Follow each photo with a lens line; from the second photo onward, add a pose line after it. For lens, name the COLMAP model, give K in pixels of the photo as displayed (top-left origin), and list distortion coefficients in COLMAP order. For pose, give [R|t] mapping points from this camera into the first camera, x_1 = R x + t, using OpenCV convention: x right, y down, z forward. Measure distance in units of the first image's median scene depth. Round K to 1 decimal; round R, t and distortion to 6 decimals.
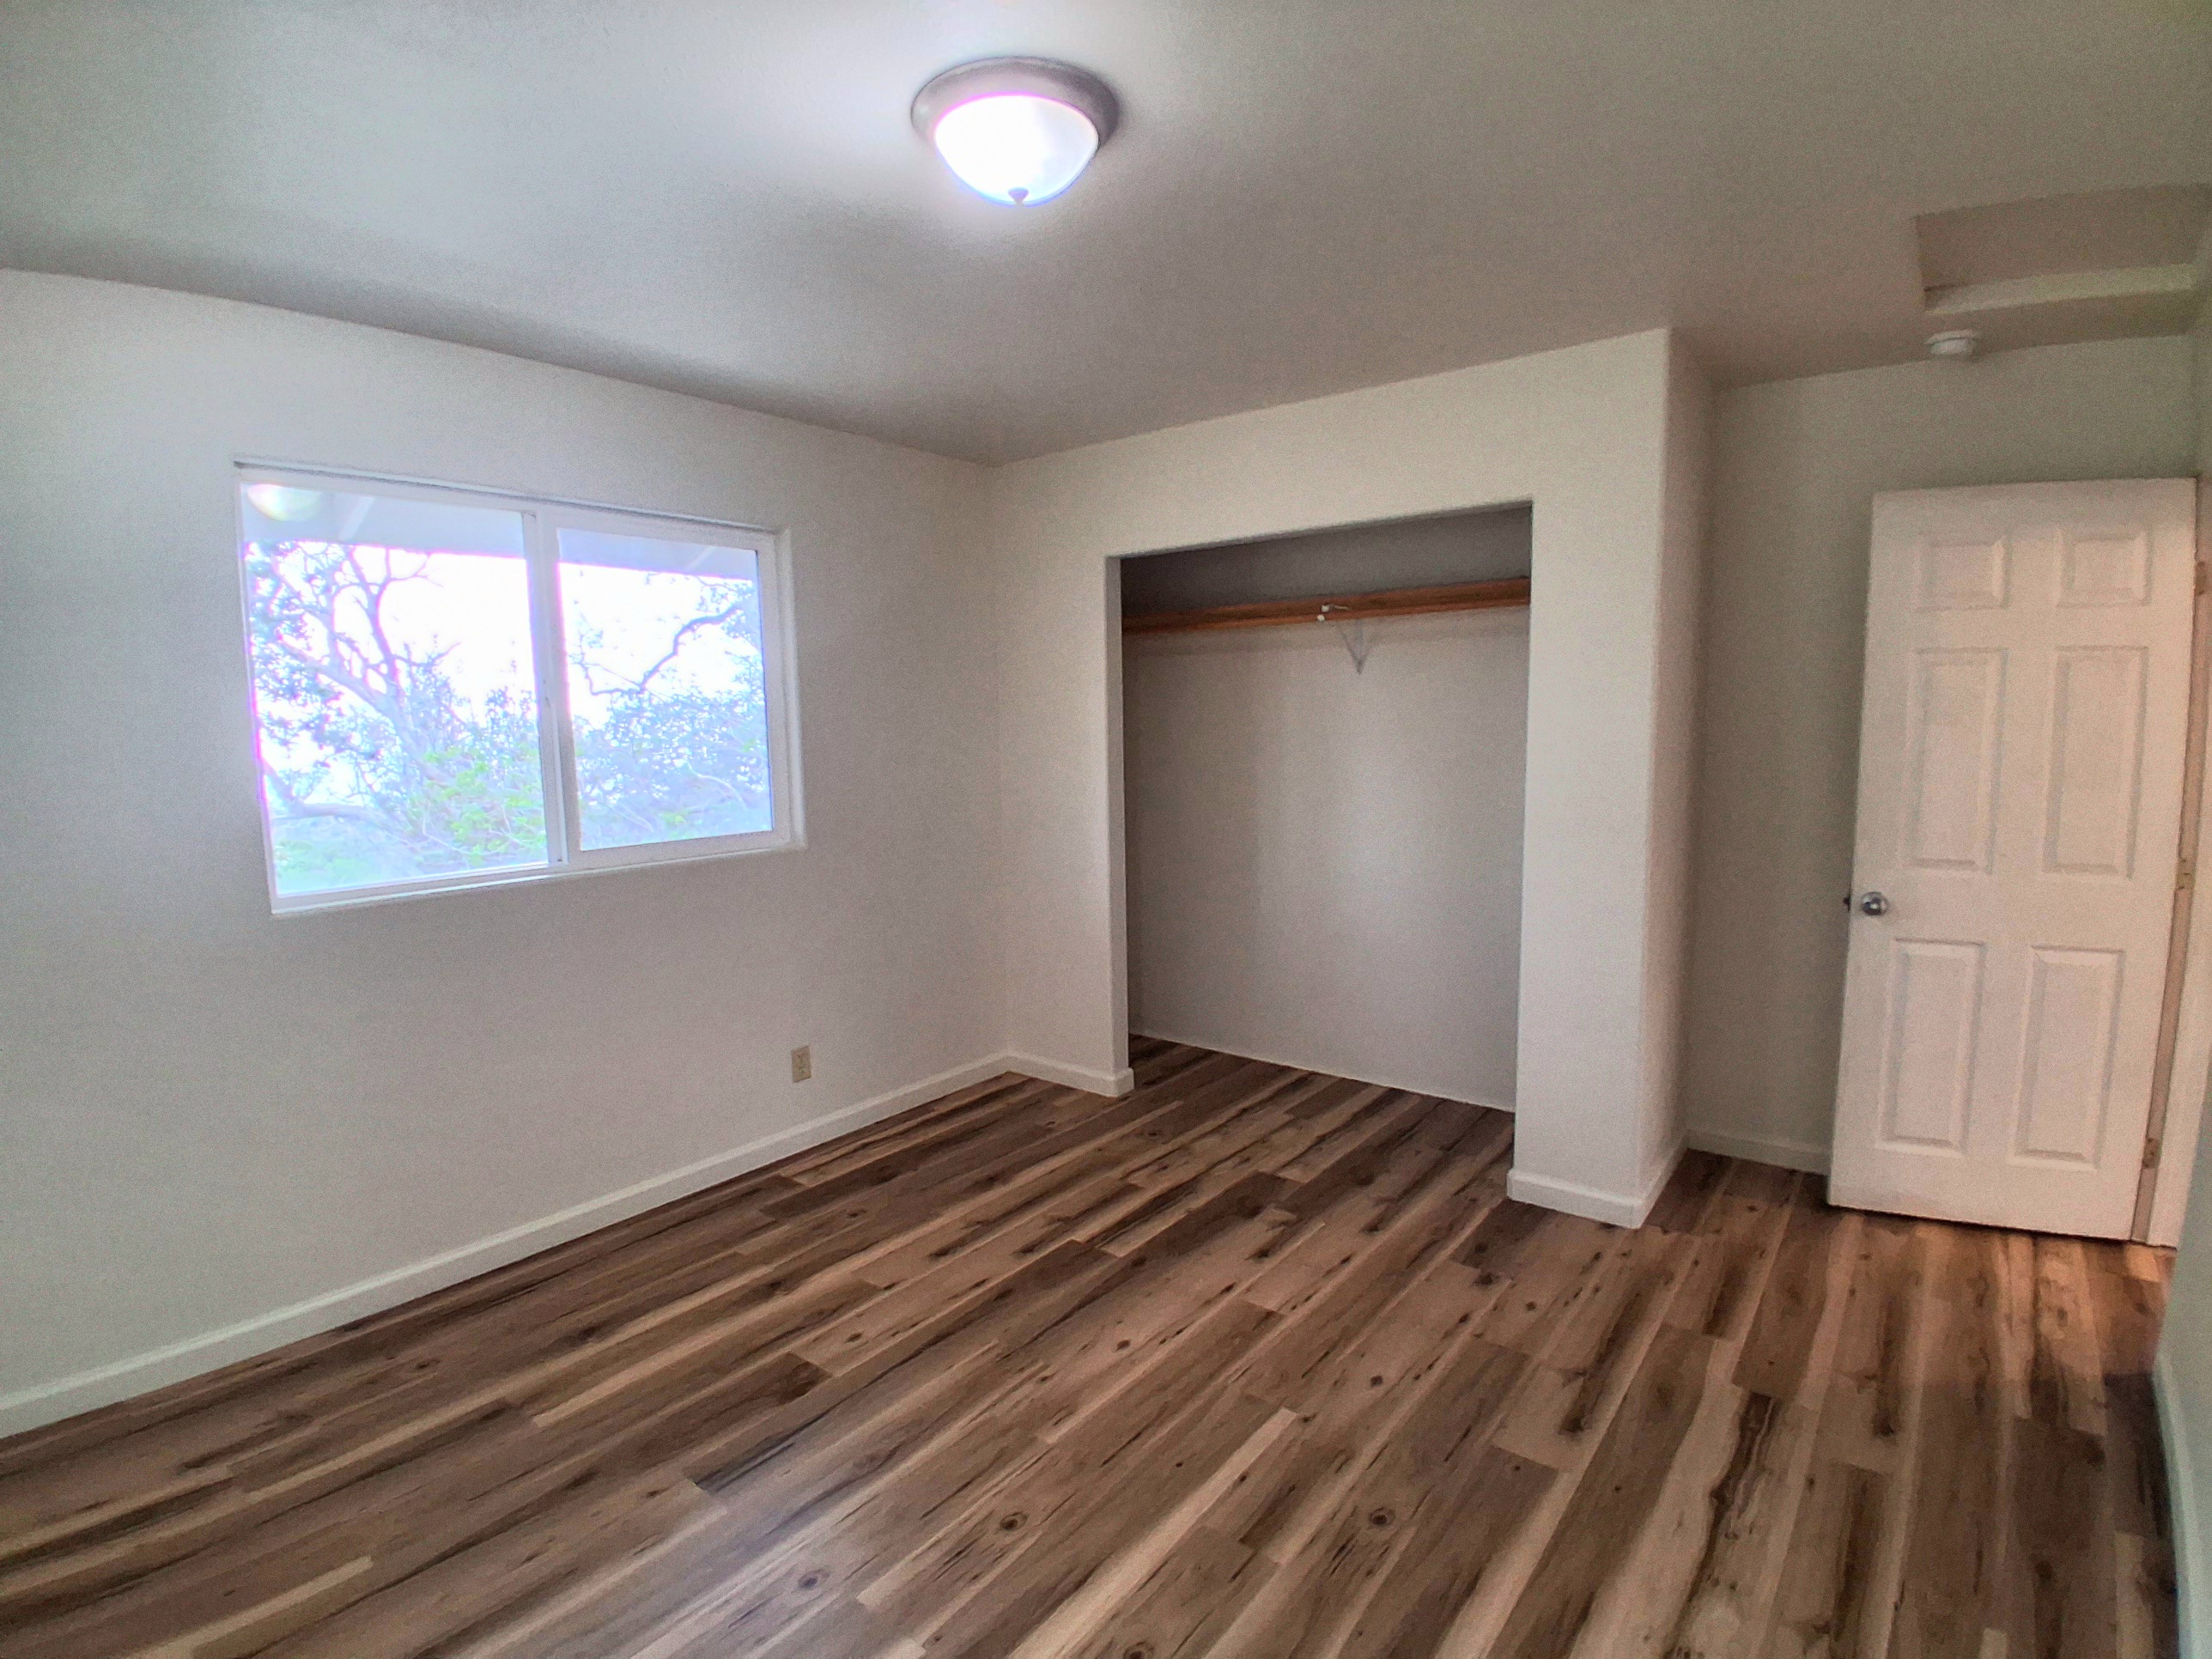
lens RADIAL K [[1082.9, 0, 1106.0], [0, 1082.9, 829.5], [0, 0, 1]] dist [-0.003122, -0.042420]
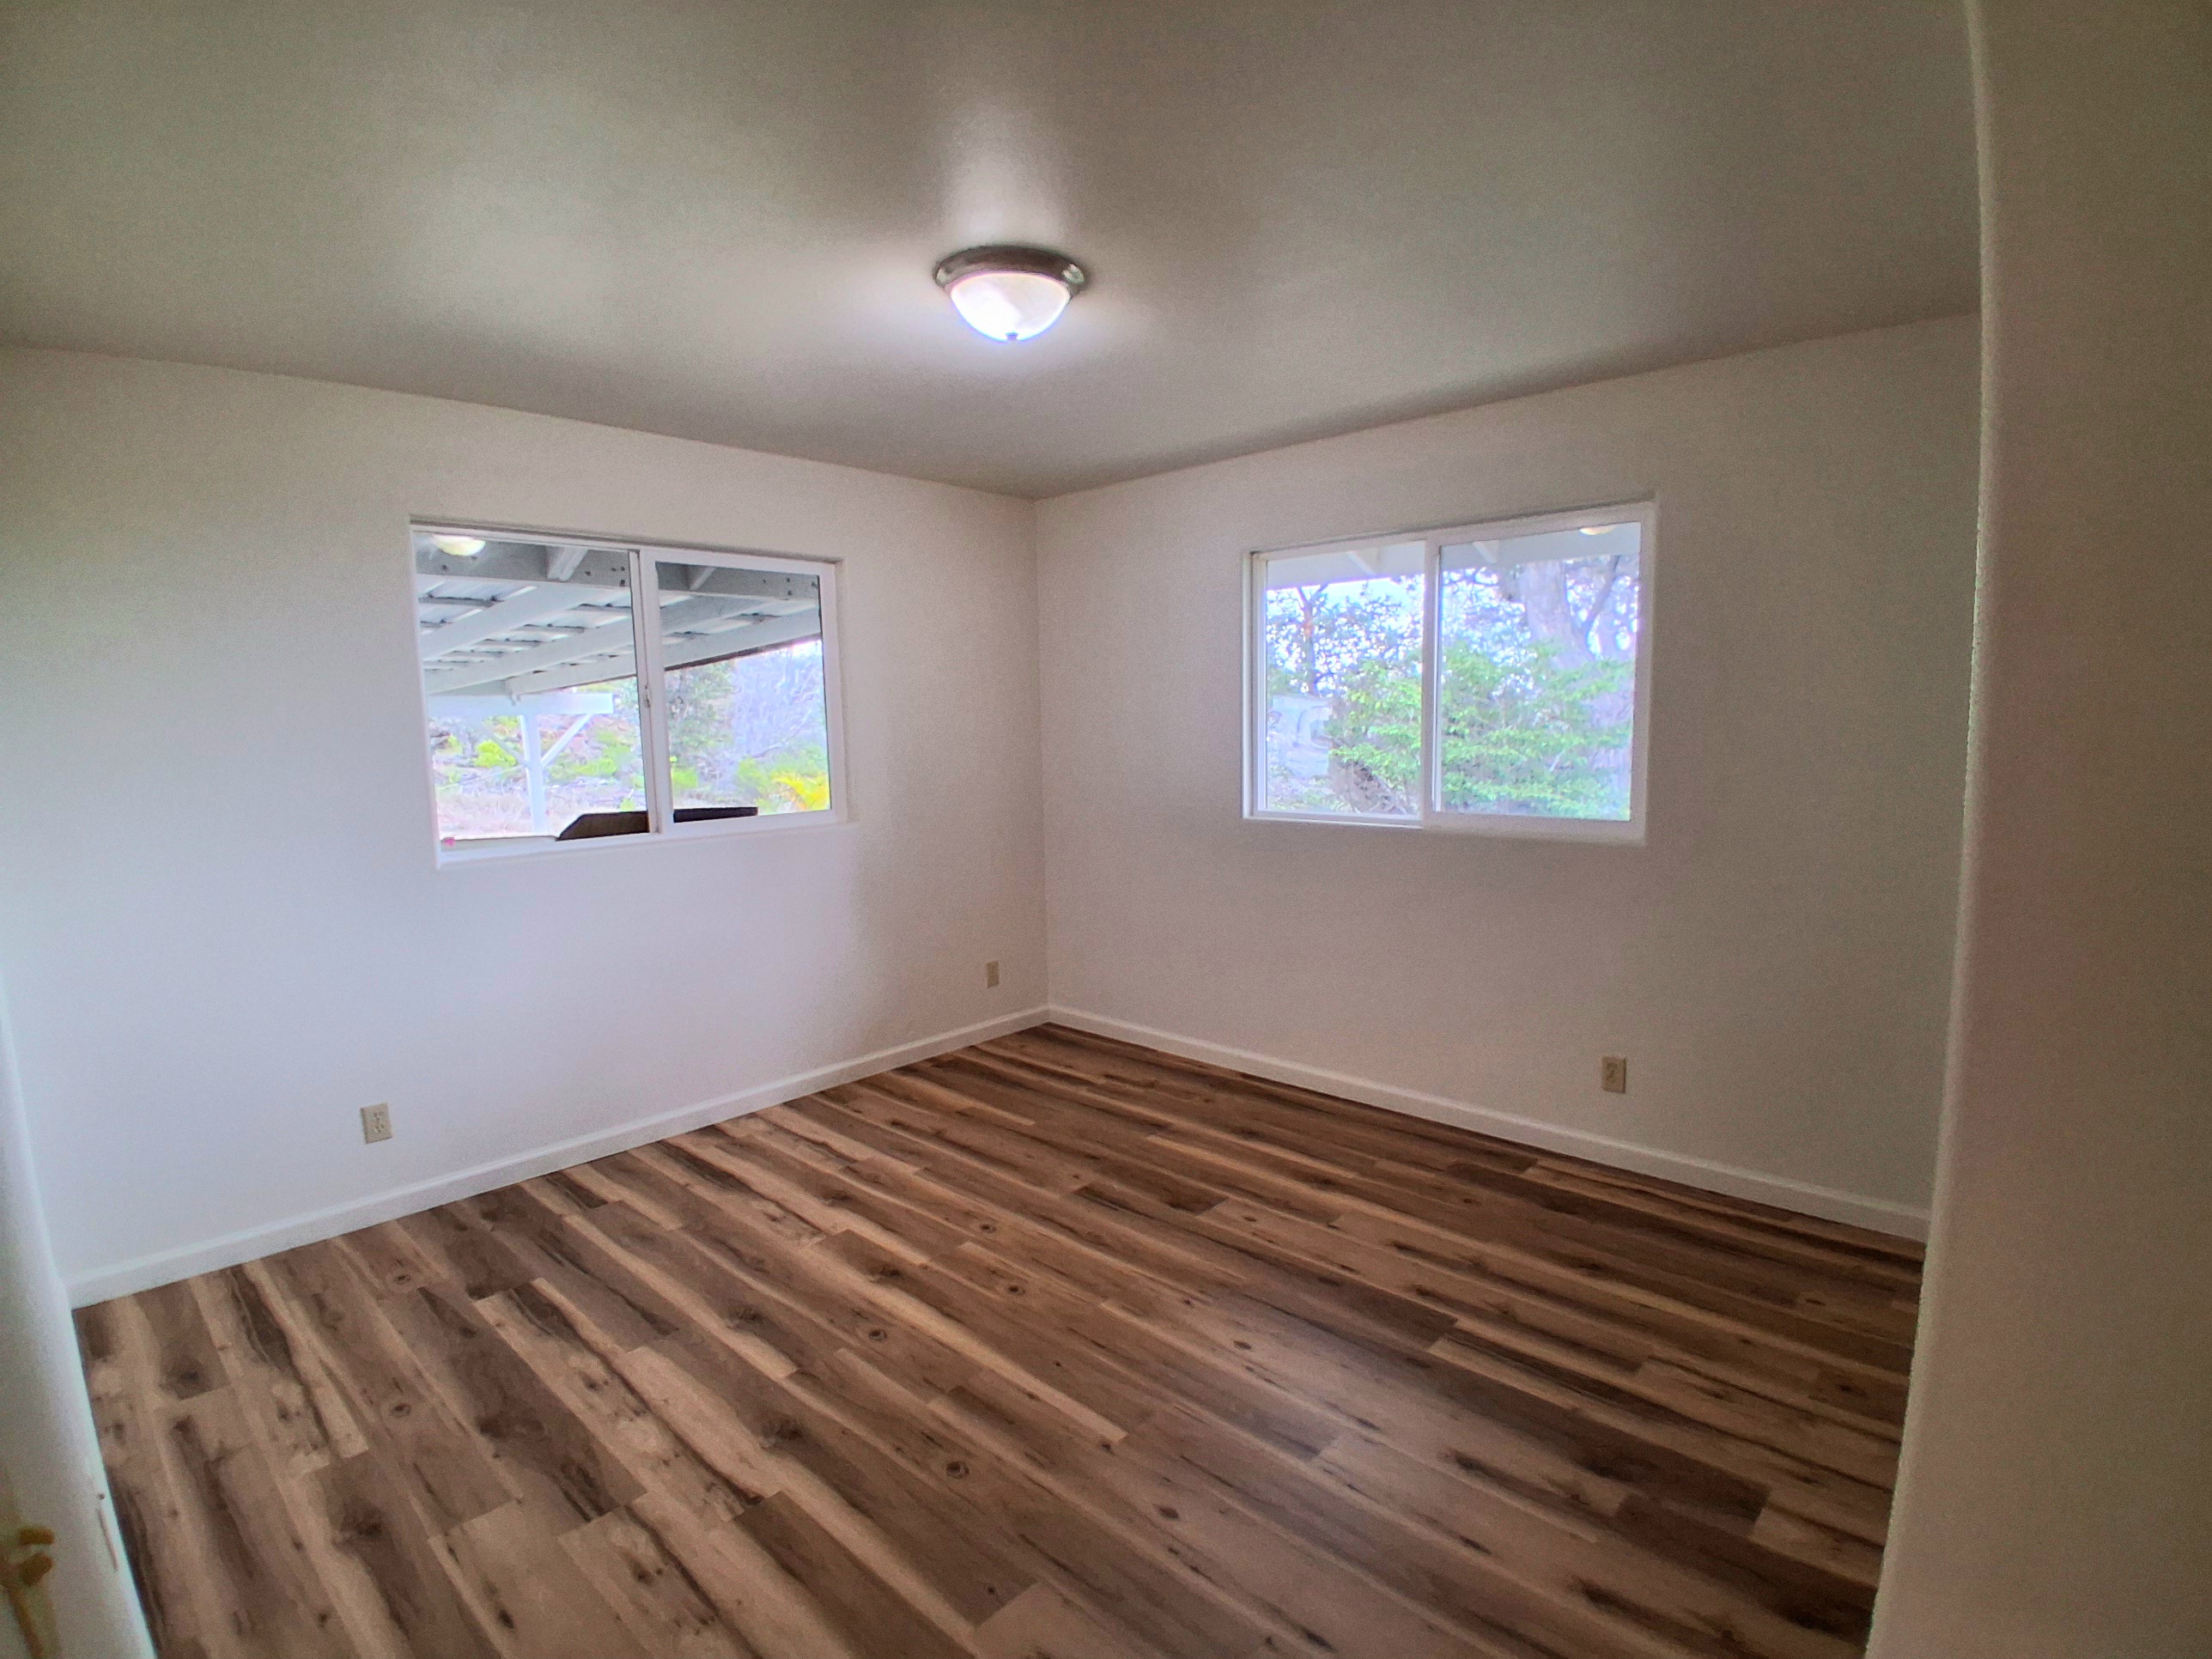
lens RADIAL K [[1082.9, 0, 1106.0], [0, 1082.9, 829.5], [0, 0, 1]] dist [-0.003122, -0.042420]
pose [[-0.074770, 0.127744, -0.988985, 0.887395], [-0.086312, 0.987210, 0.134040, -0.108788], [0.993458, 0.095383, -0.062788, 0.830864]]
